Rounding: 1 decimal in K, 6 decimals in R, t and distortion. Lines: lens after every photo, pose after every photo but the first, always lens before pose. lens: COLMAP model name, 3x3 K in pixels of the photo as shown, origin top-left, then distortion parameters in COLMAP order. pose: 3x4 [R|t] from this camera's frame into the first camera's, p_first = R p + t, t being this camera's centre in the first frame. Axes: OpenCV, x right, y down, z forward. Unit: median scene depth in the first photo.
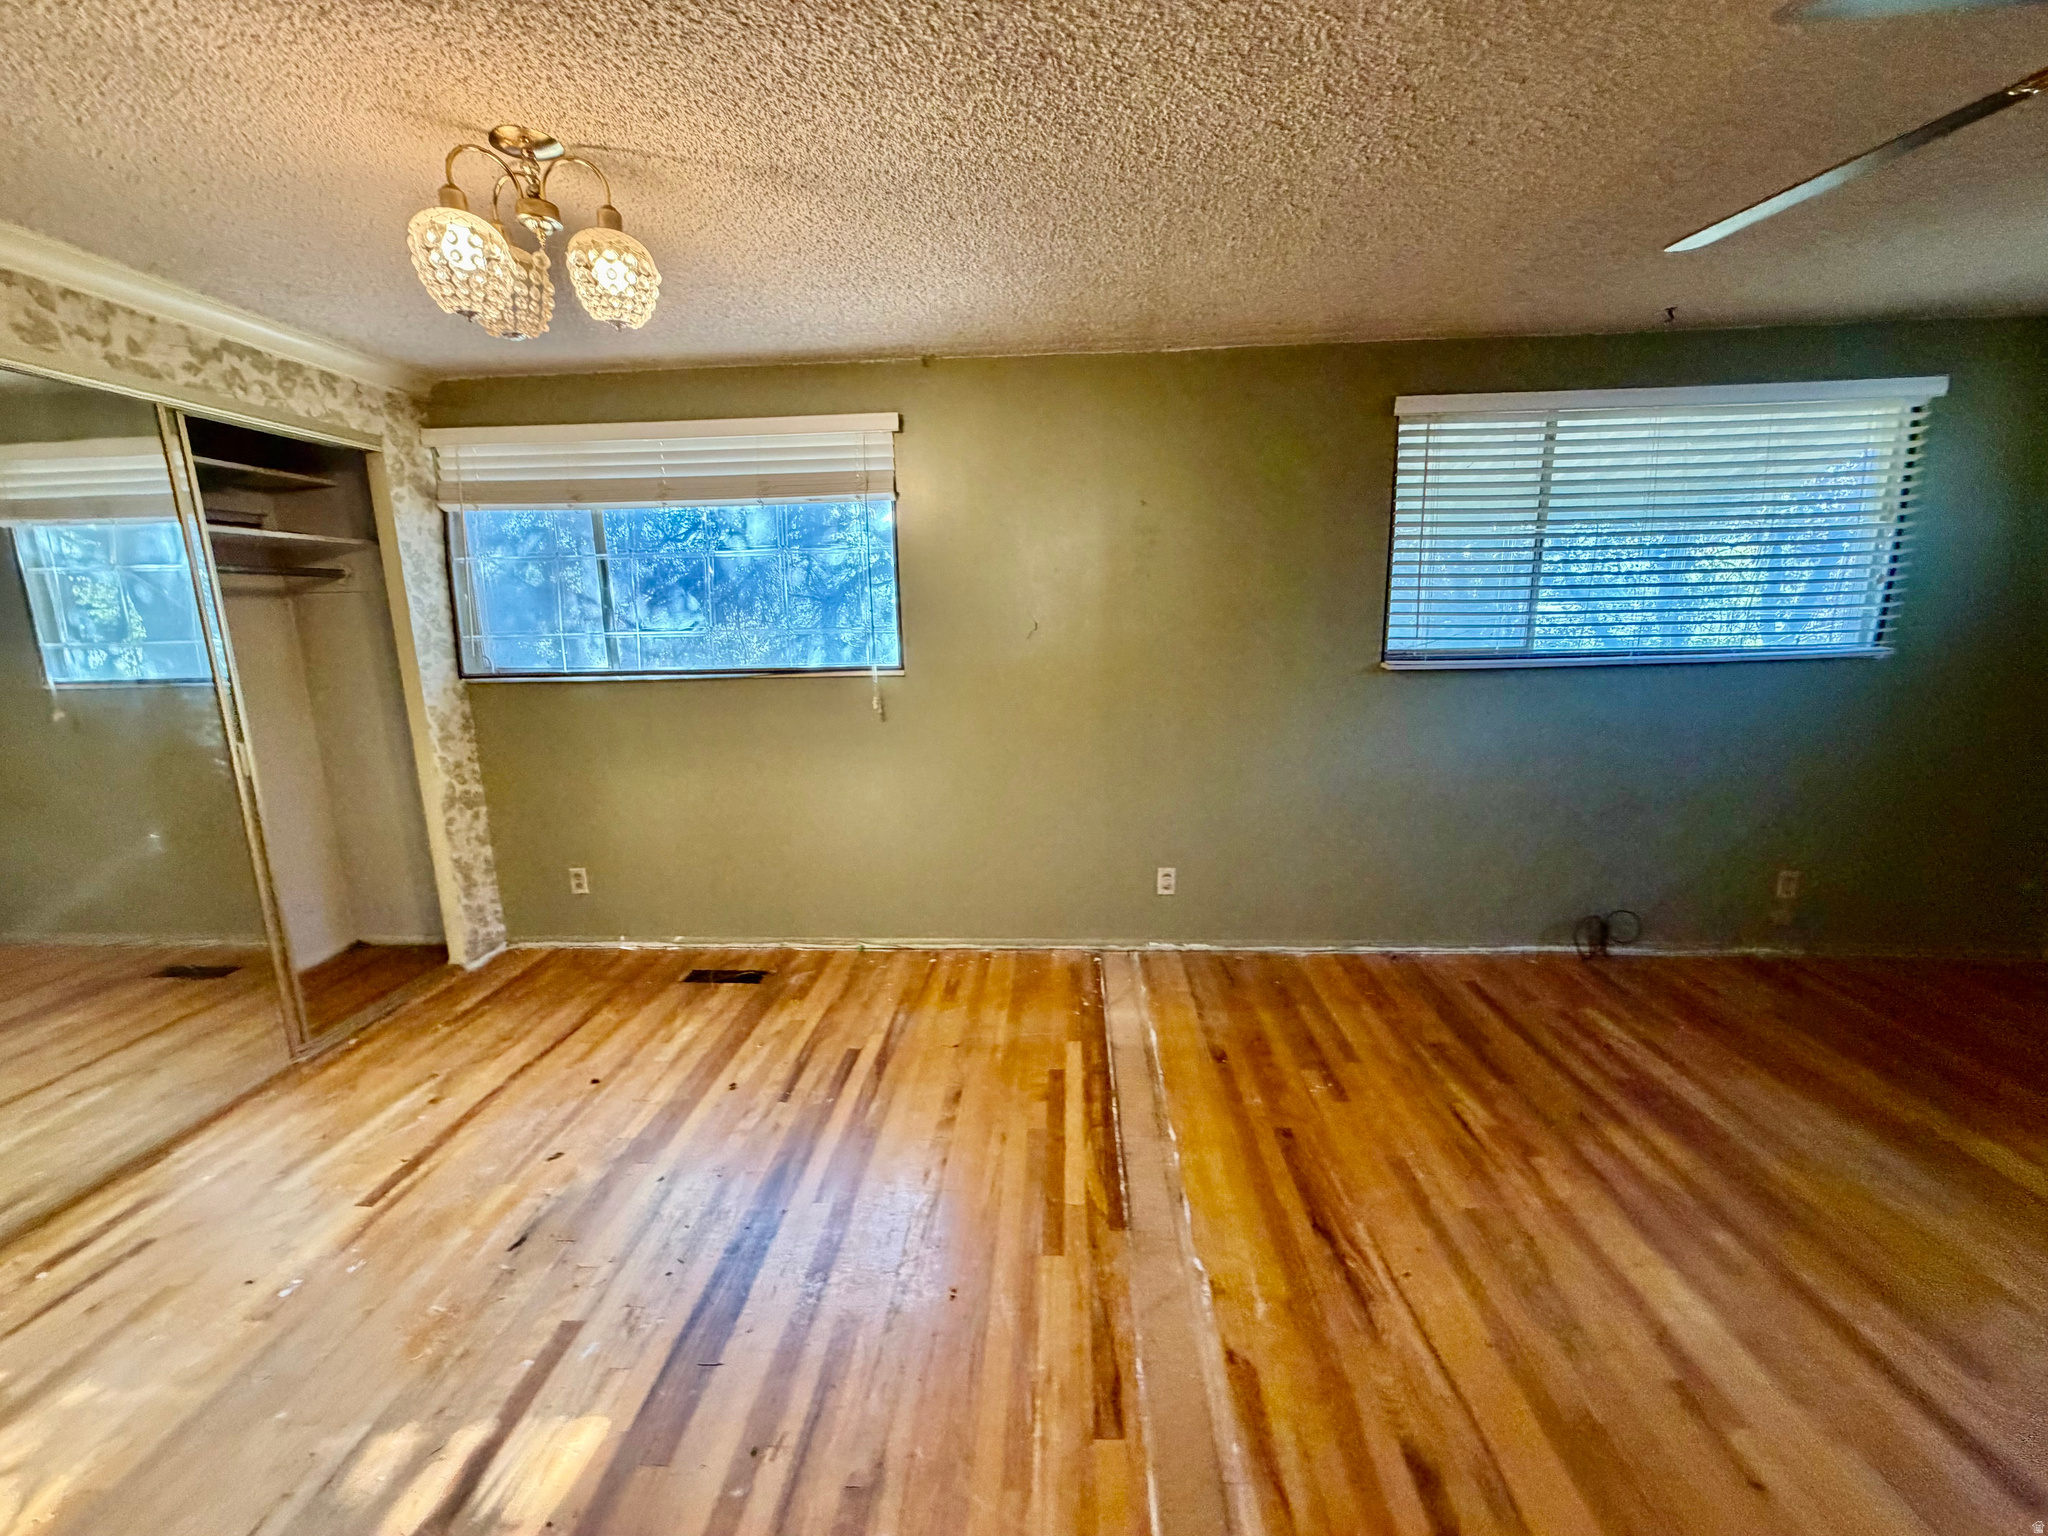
lens RADIAL K [[811.5, 0, 1024.0], [0, 811.5, 768.0], [0, 0, 1]] dist [-0.003033, -0.000119]
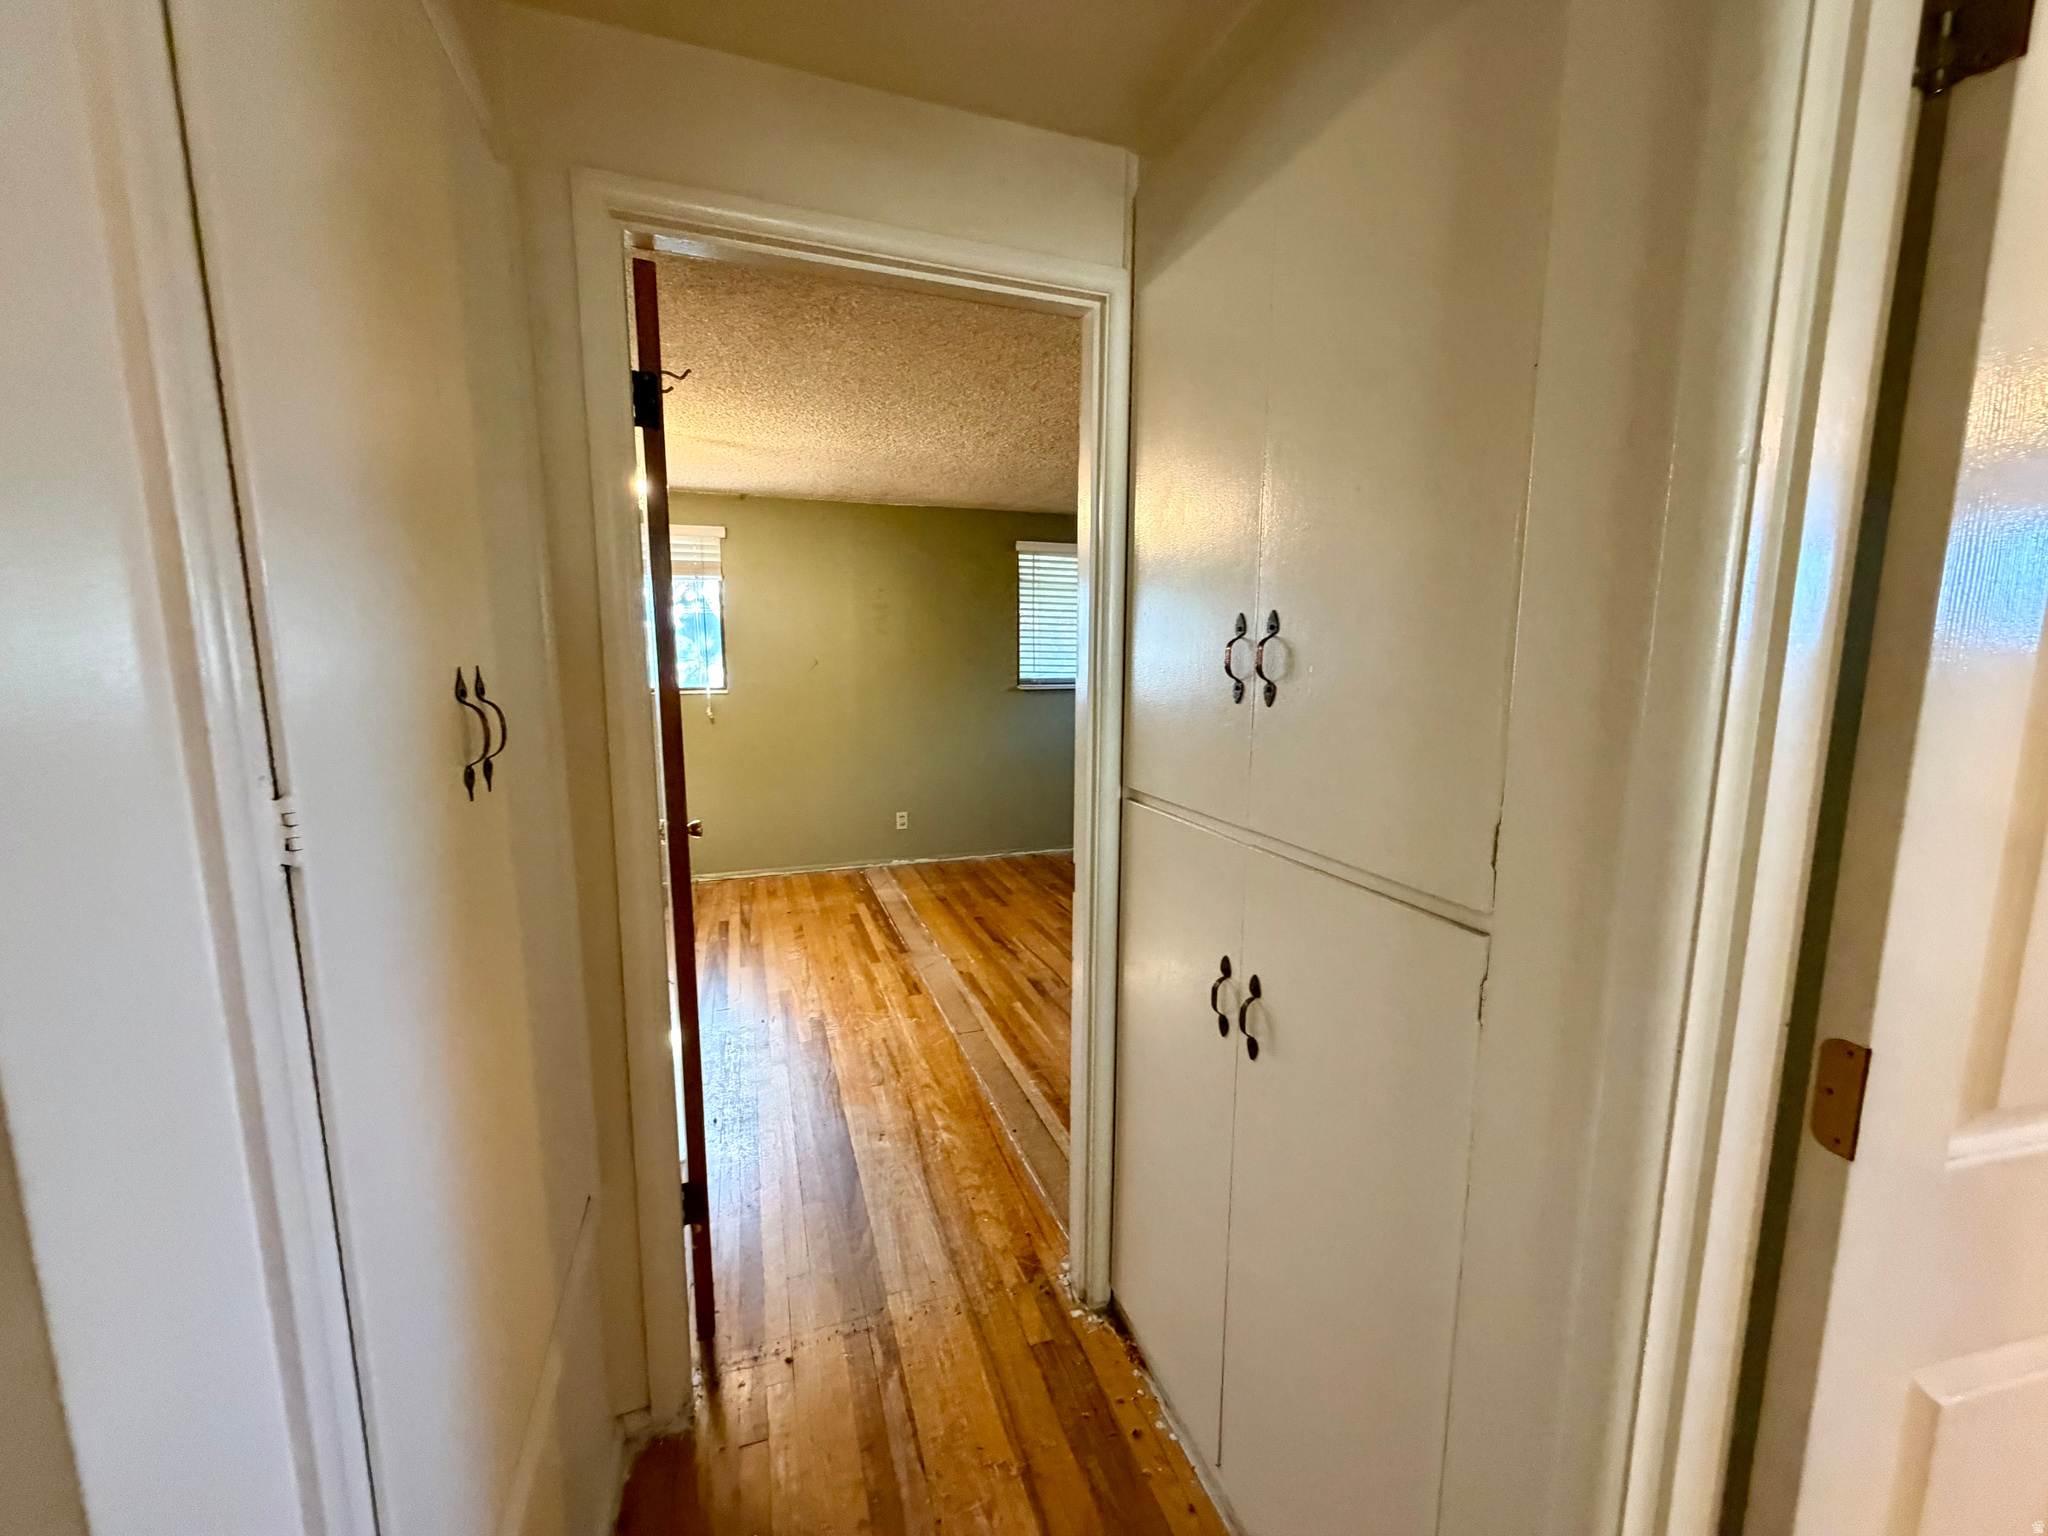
lens RADIAL K [[811.5, 0, 1024.0], [0, 811.5, 768.0], [0, 0, 1]] dist [-0.003033, -0.000119]
pose [[0.925270, -0.034532, 0.377733, -0.248839], [0.053197, 0.997819, -0.039089, 0.134799], [-0.375560, 0.056262, 0.925089, -0.714906]]
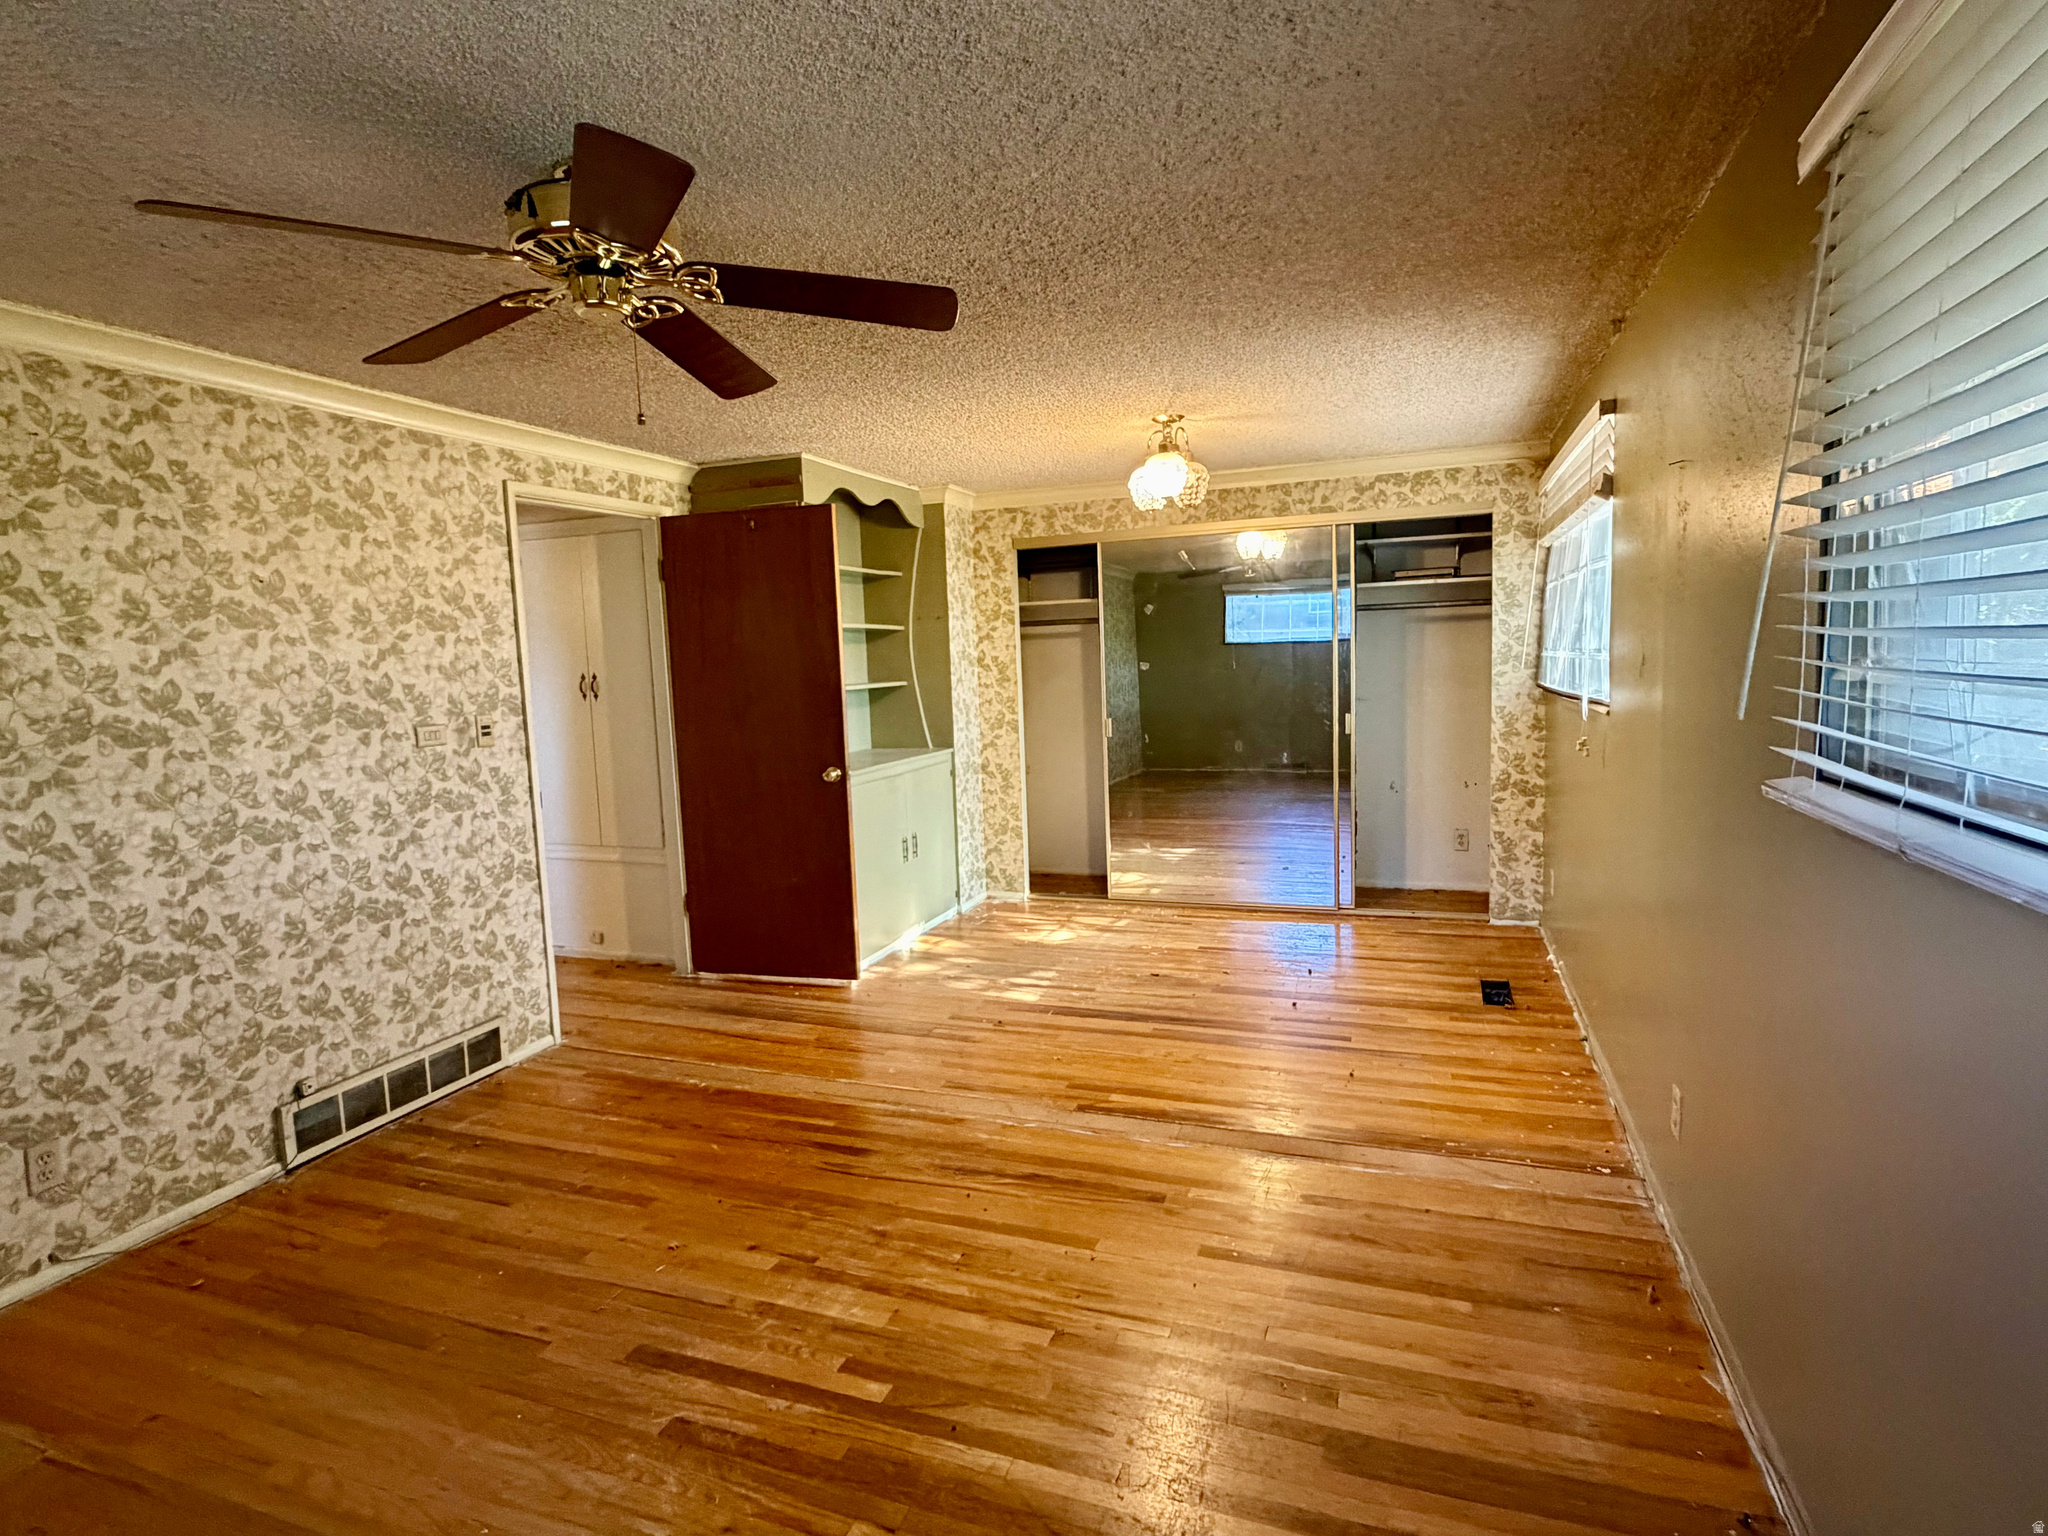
lens RADIAL K [[1066.6, 0, 1021.7], [0, 1066.6, 759.9], [0, 0, 1]] dist [-0.001803, -0.000043]
pose [[-0.305069, 0.127027, -0.943821, 1.210182], [-0.137890, 0.974729, 0.175757, -0.209162], [0.942295, 0.183762, -0.279843, 0.892995]]
